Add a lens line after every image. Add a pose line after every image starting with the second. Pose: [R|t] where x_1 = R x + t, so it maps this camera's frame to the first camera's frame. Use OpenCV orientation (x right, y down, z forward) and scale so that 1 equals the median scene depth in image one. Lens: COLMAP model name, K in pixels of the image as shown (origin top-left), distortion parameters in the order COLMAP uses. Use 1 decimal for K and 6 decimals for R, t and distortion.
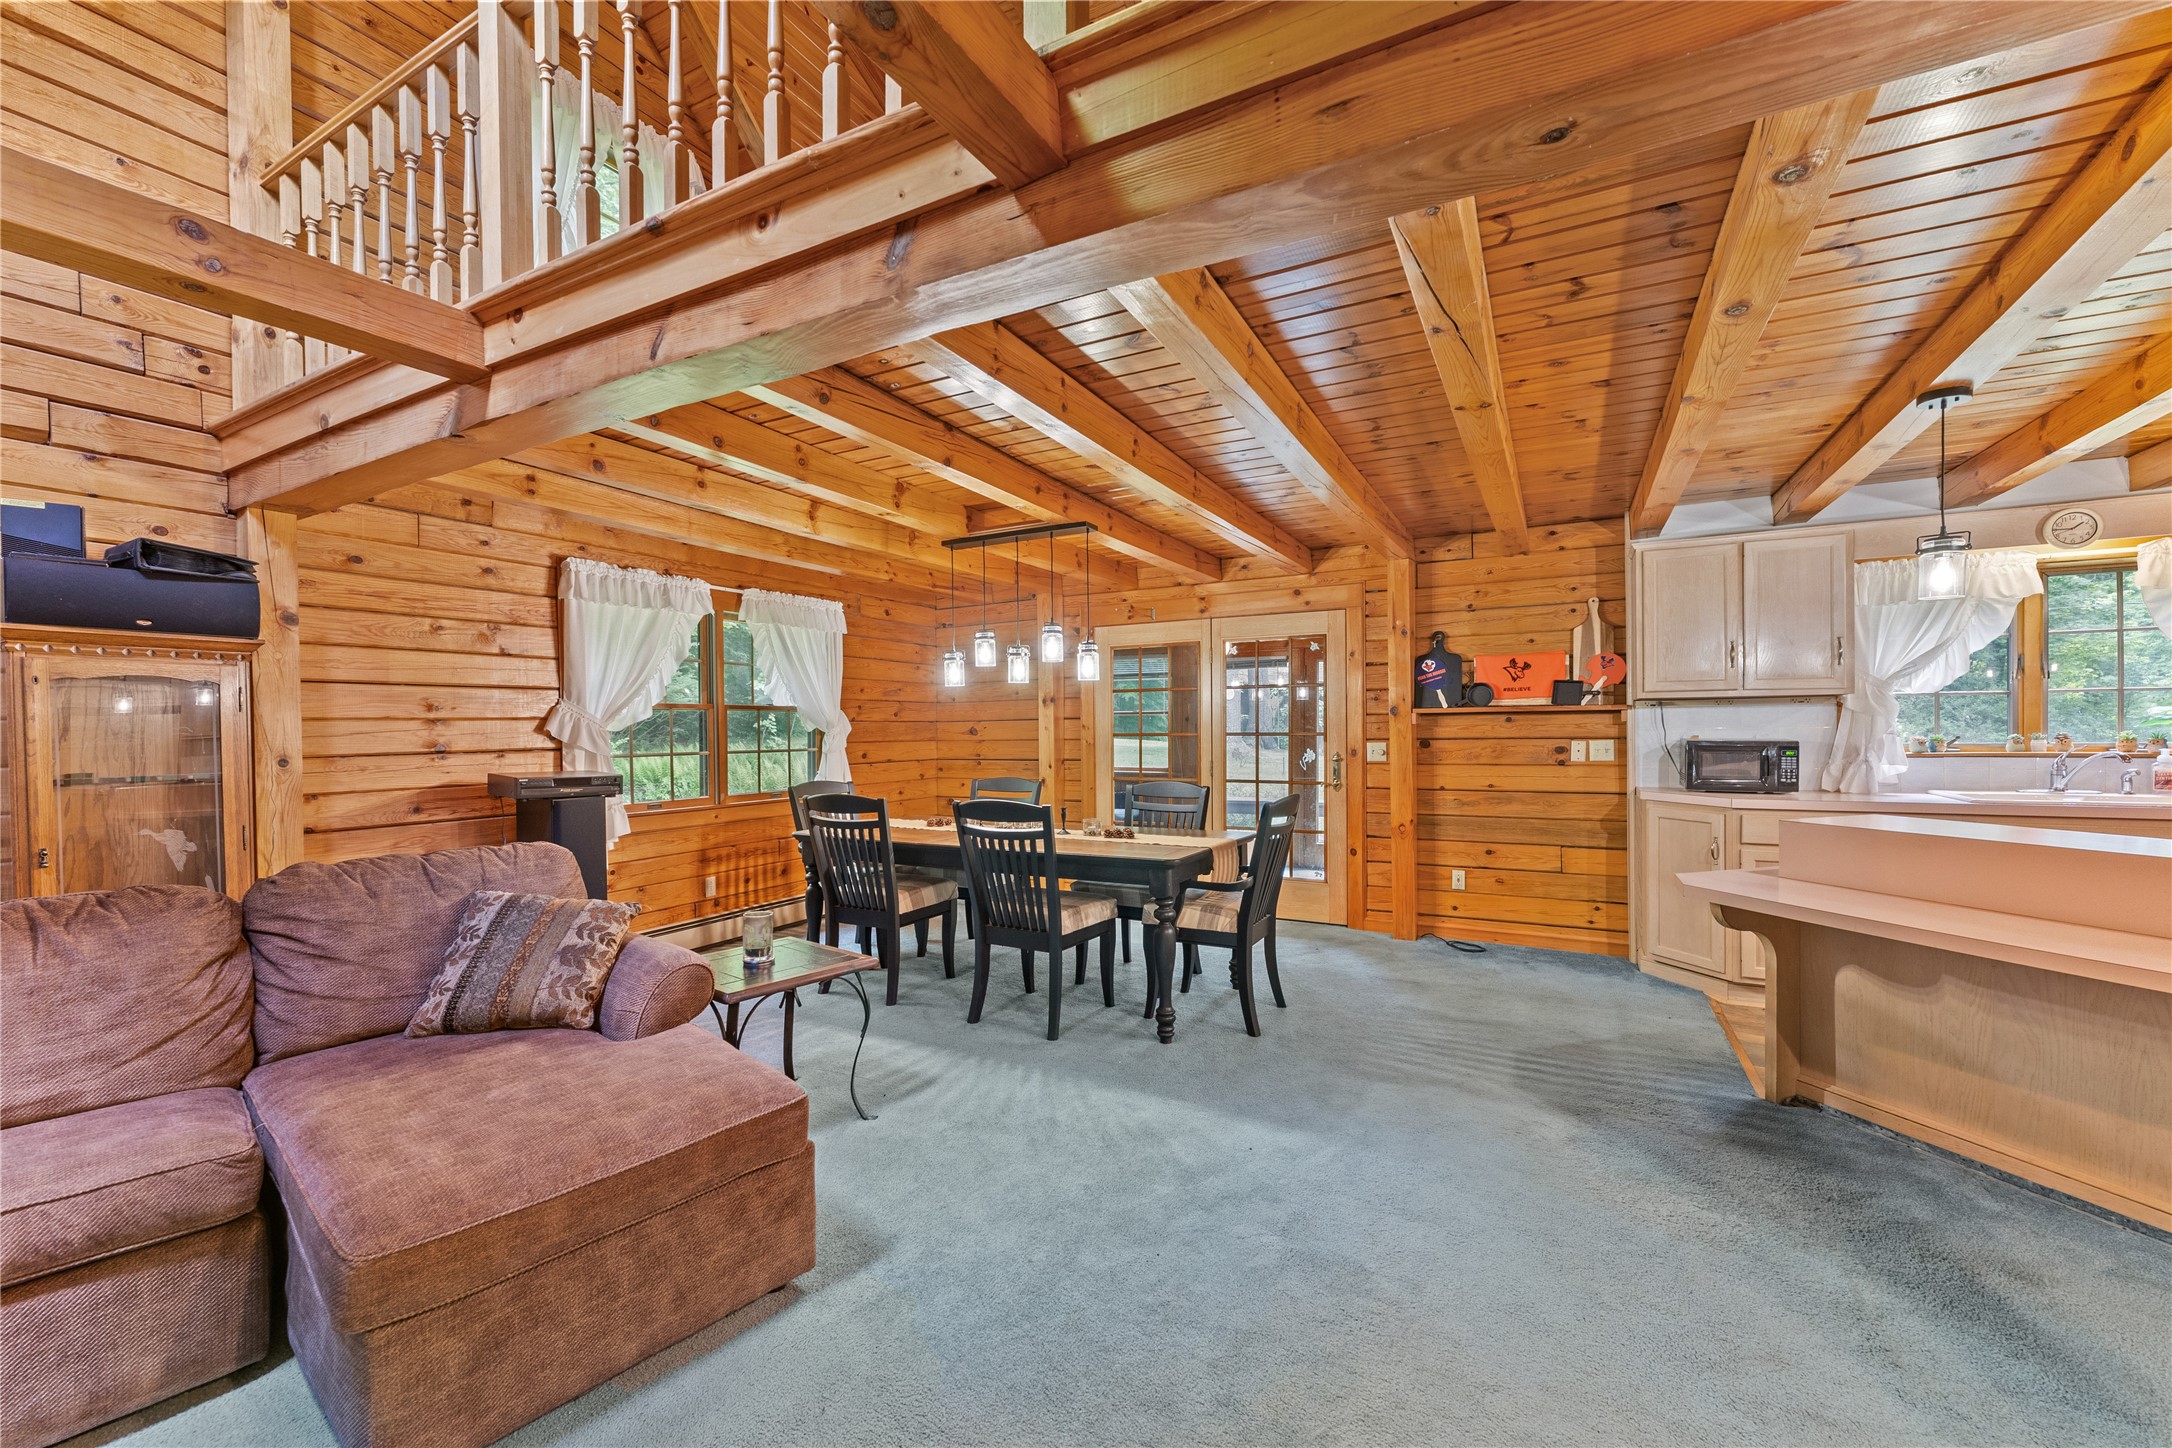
lens RADIAL K [[885.8, 0, 1078.6], [0, 885.8, 734.7], [0, 0, 1]] dist [-0.000808, 0.000539]
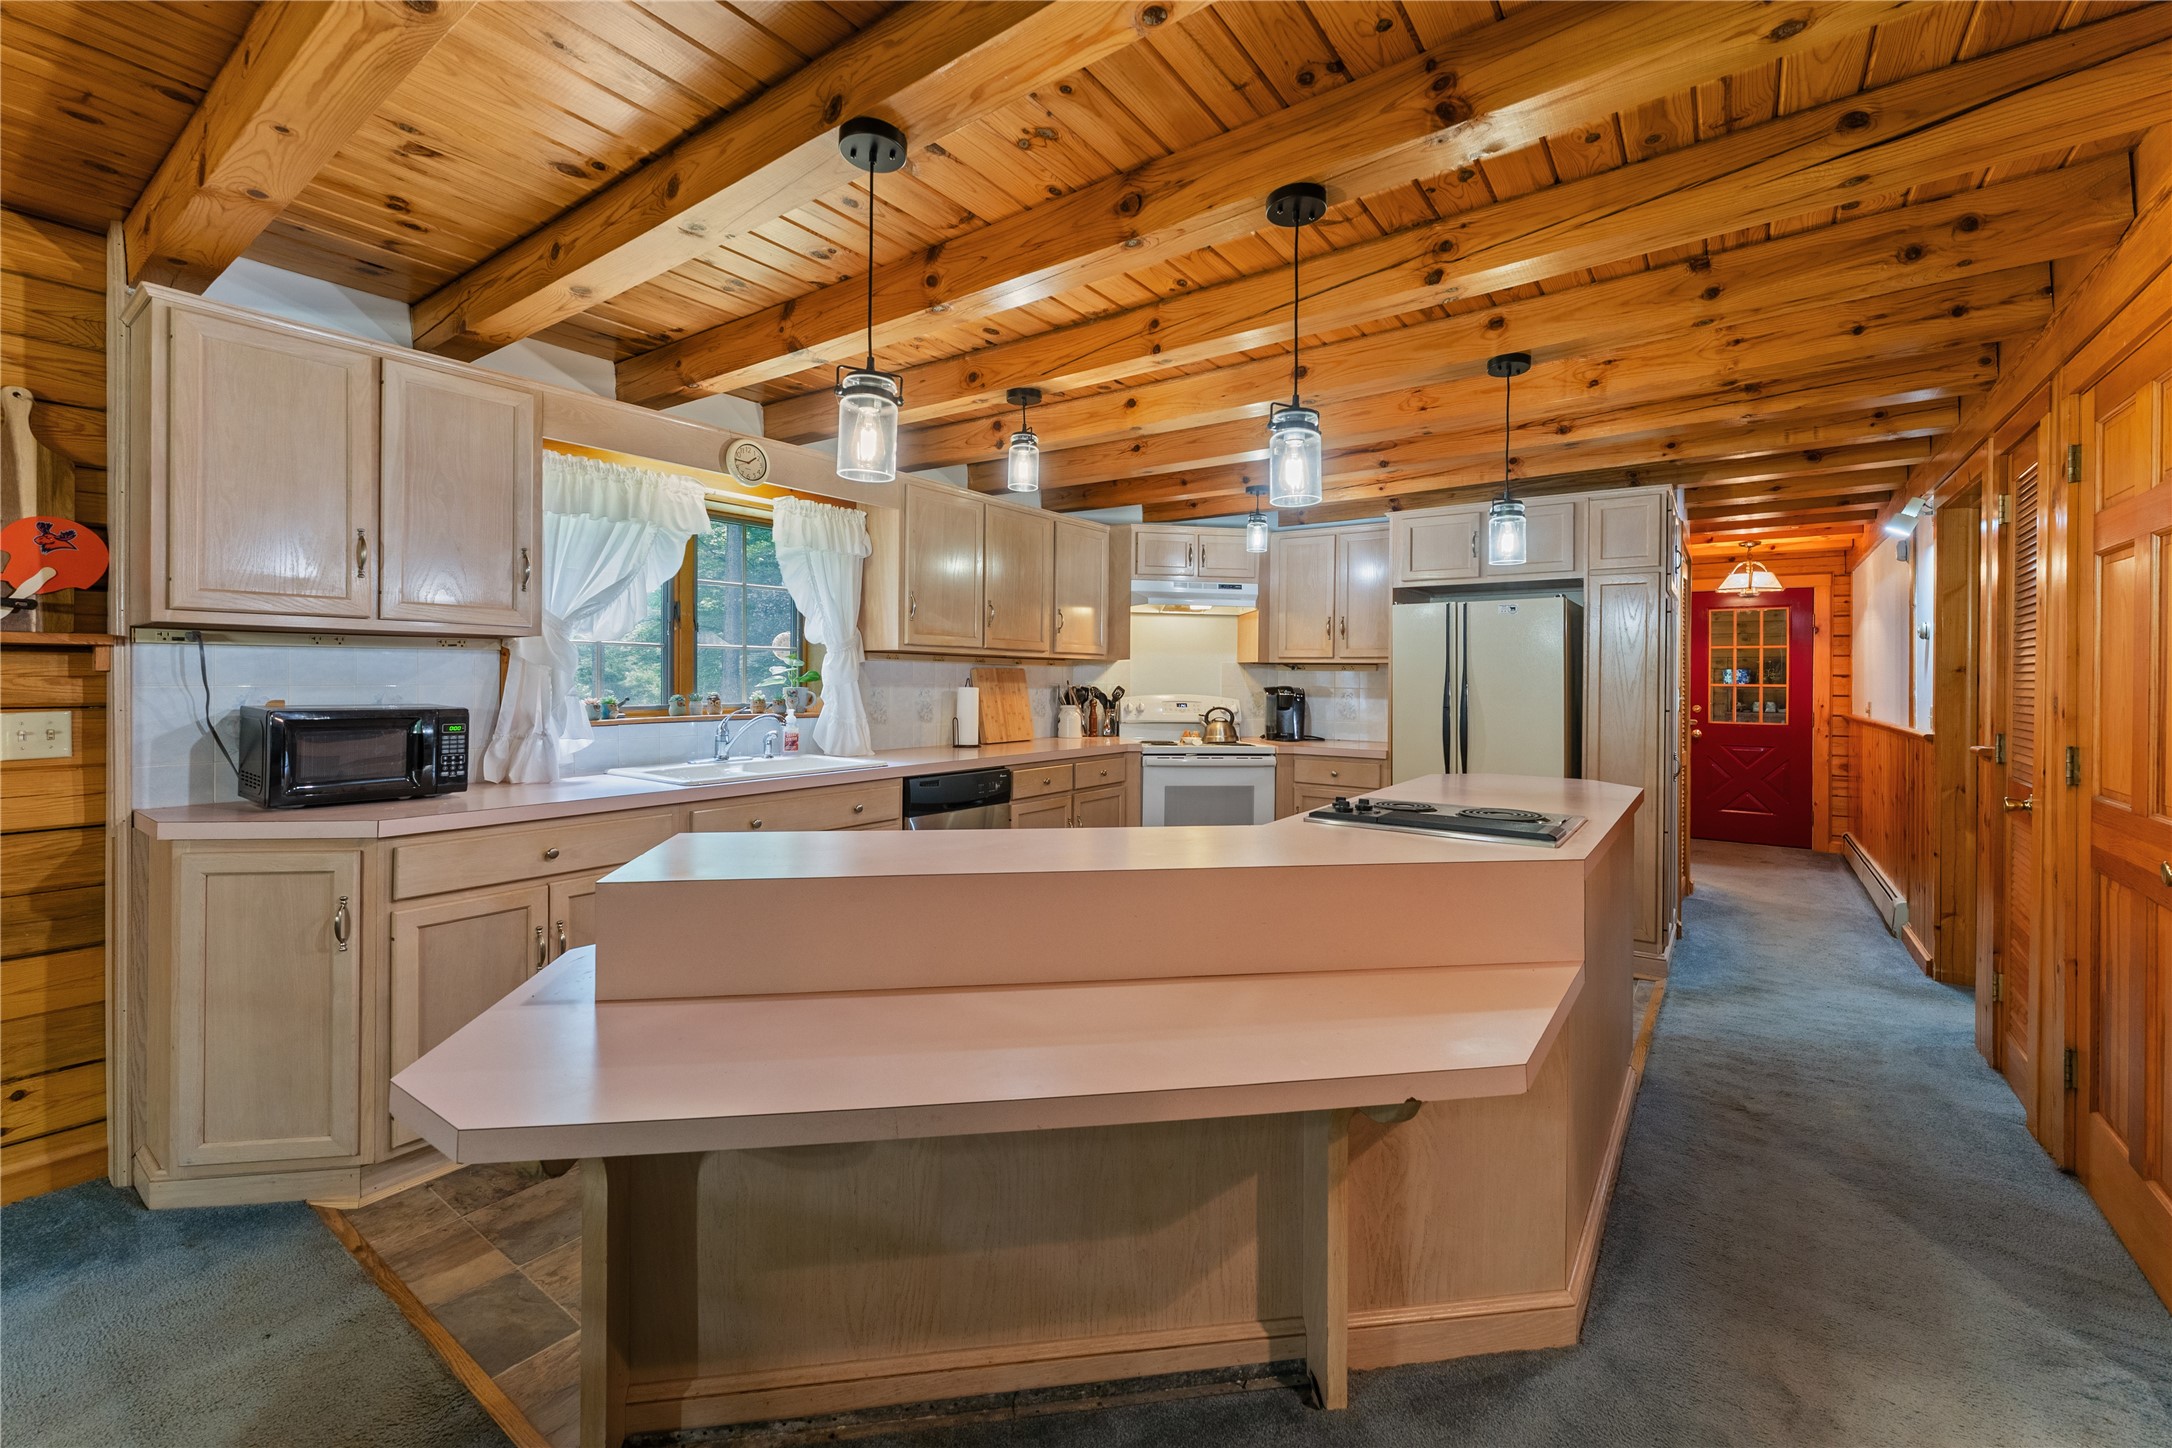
lens RADIAL K [[885.8, 0, 1078.6], [0, 885.8, 679.4], [0, 0, 1]] dist [-0.000808, 0.000539]
pose [[0.129644, 0.010201, 0.991508, 0.256108], [0.000663, 0.999946, -0.010375, -0.006180], [-0.991560, 0.002003, 0.129630, 0.499379]]
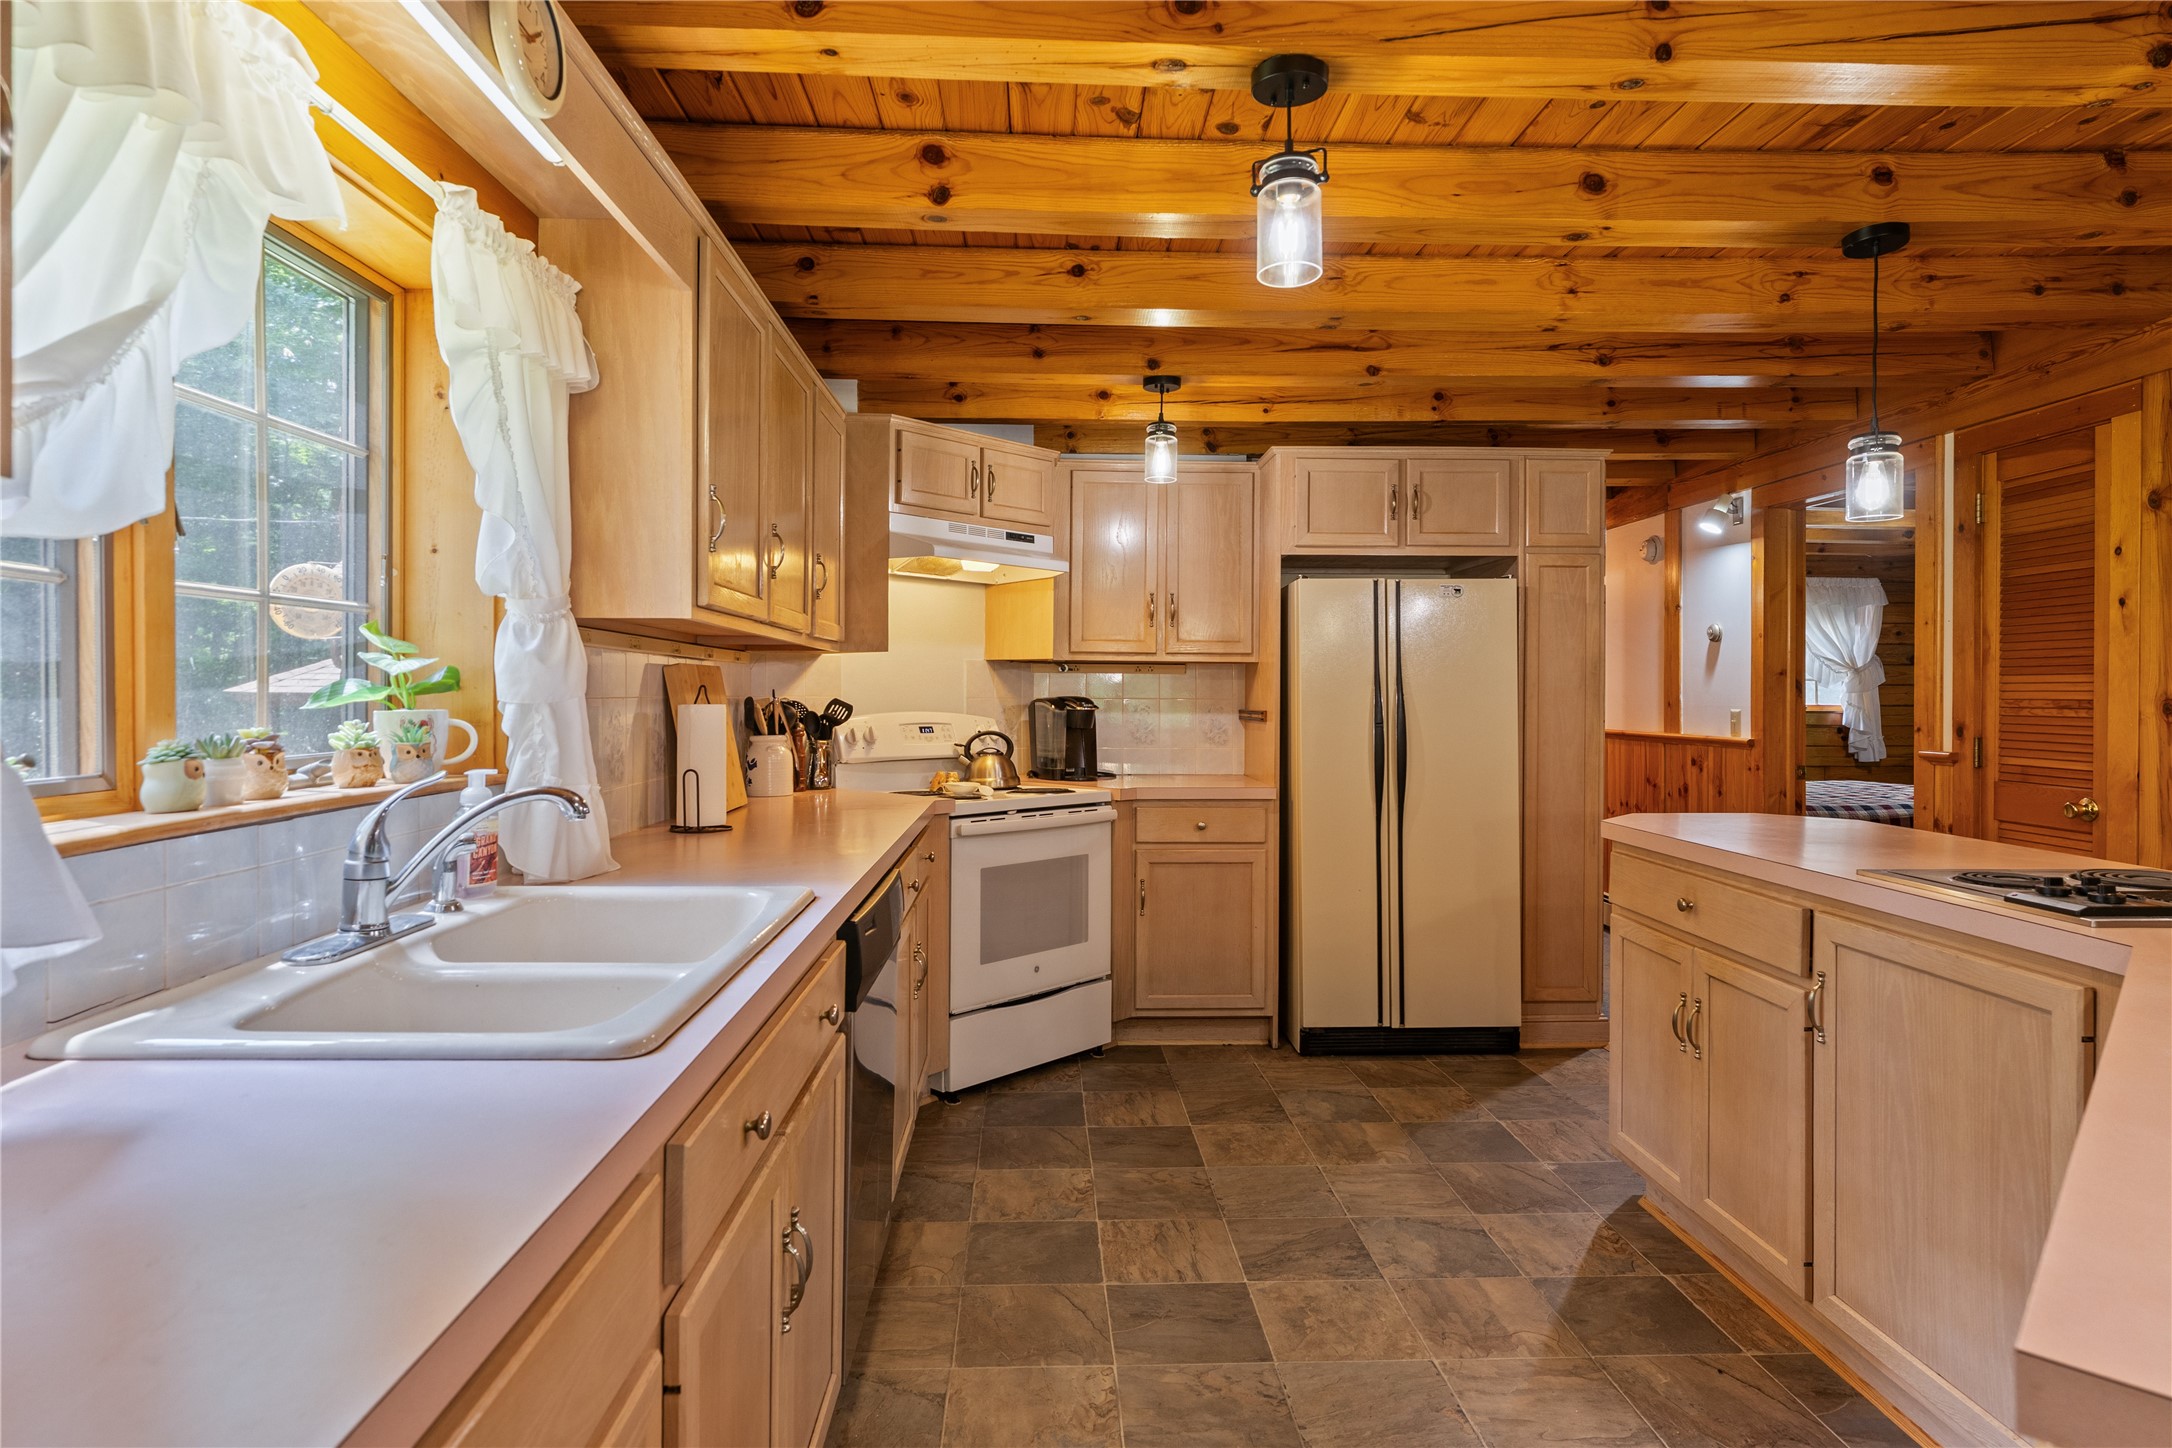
lens RADIAL K [[1169.5, 0, 1070.6], [0, 1169.5, 703.4], [0, 0, 1]] dist [0.002241, 0.000446]
pose [[-0.507060, -0.000732, 0.861911, 0.618434], [0.010972, 0.999913, 0.007304, -0.011048], [-0.861841, 0.013160, -0.507008, 0.936003]]
